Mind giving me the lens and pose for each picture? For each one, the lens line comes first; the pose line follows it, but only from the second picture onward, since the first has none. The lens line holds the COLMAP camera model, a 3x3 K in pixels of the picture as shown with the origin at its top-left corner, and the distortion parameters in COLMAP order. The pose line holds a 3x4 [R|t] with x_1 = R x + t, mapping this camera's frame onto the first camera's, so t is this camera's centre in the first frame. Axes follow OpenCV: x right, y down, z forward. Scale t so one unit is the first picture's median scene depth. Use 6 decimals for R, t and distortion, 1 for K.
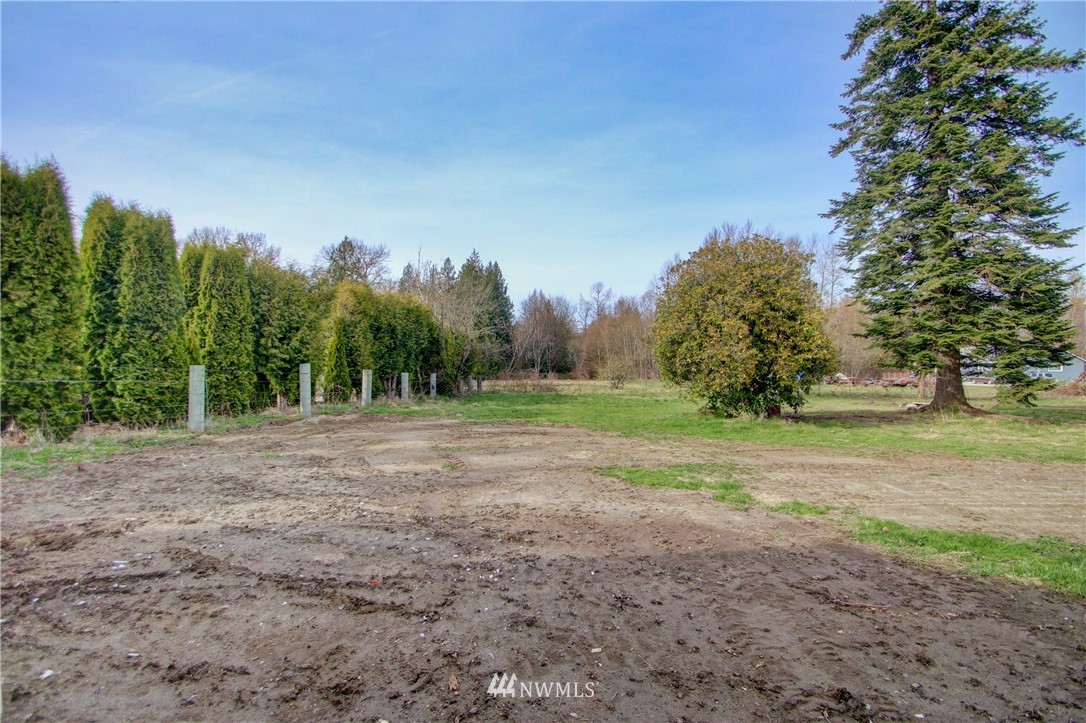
lens RADIAL K [[509.7, 0, 543.7], [0, 509.7, 362.1], [0, 0, 1]] dist [0.000906, -0.007121]
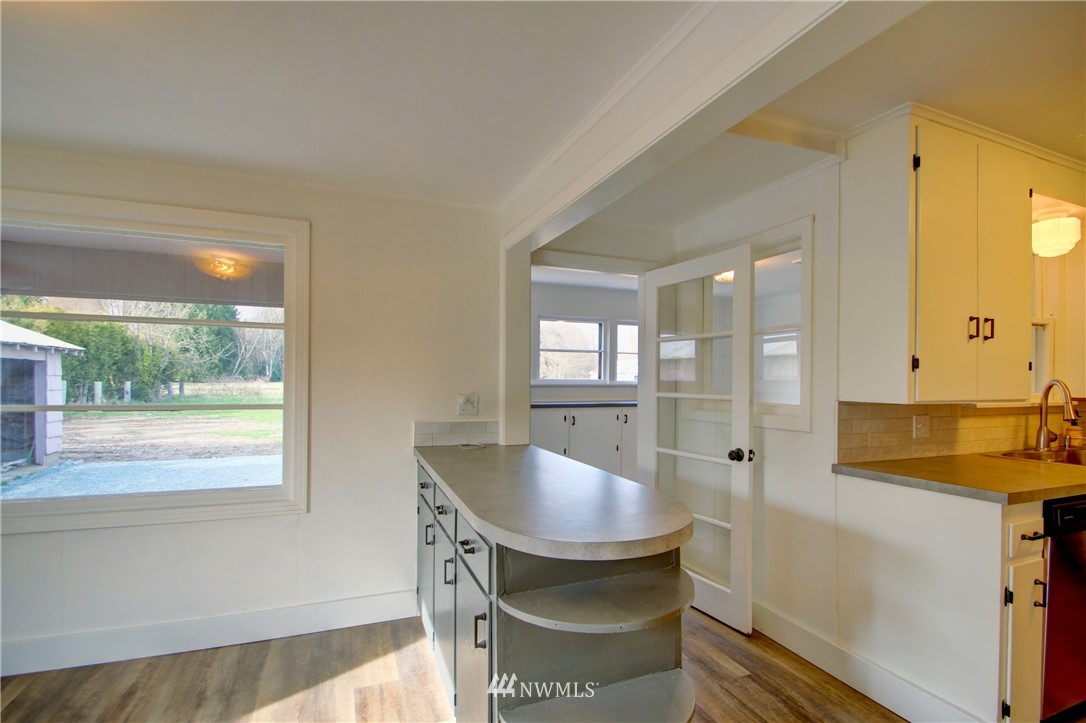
lens RADIAL K [[509.7, 0, 550.7], [0, 509.7, 370.6], [0, 0, 1]] dist [0.000906, -0.007121]
pose [[0.887858, 0.014364, 0.459893, 0.137918], [-0.020817, 0.999743, 0.008963, -0.042086], [-0.459646, -0.017531, 0.887929, -0.612640]]
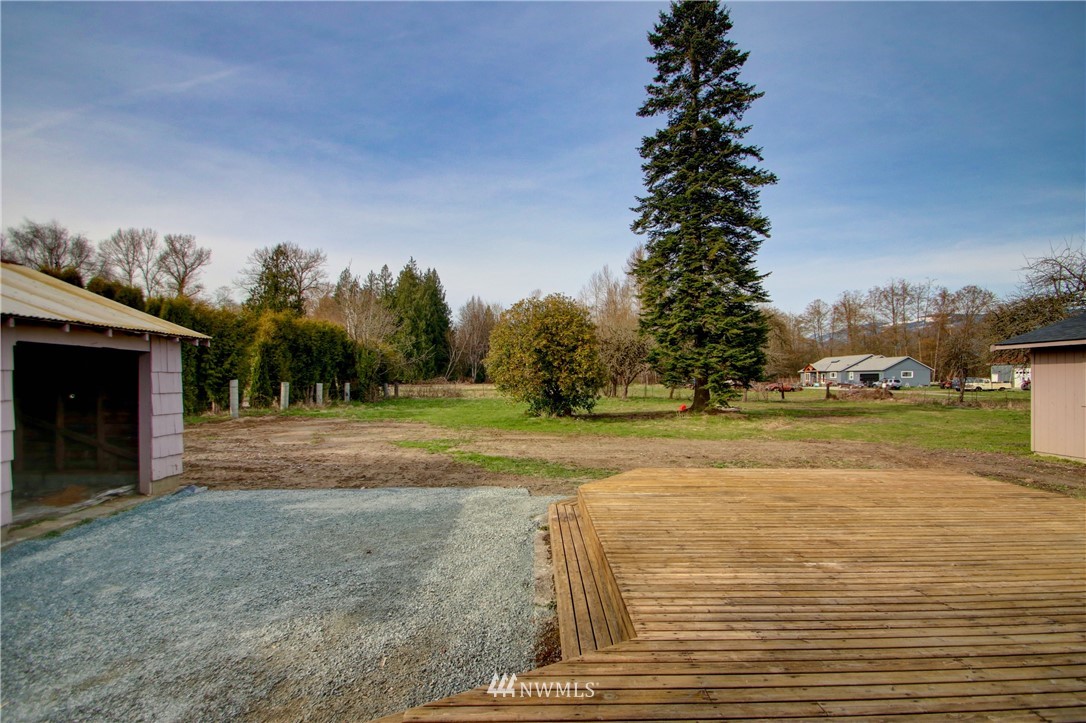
lens RADIAL K [[509.7, 0, 548.7], [0, 509.7, 363.6], [0, 0, 1]] dist [0.000906, -0.007121]
pose [[0.993808, 0.003843, 0.111042, 0.167405], [-0.003556, 0.999990, -0.002785, -0.029152], [-0.111051, 0.002373, 0.993812, -0.346650]]
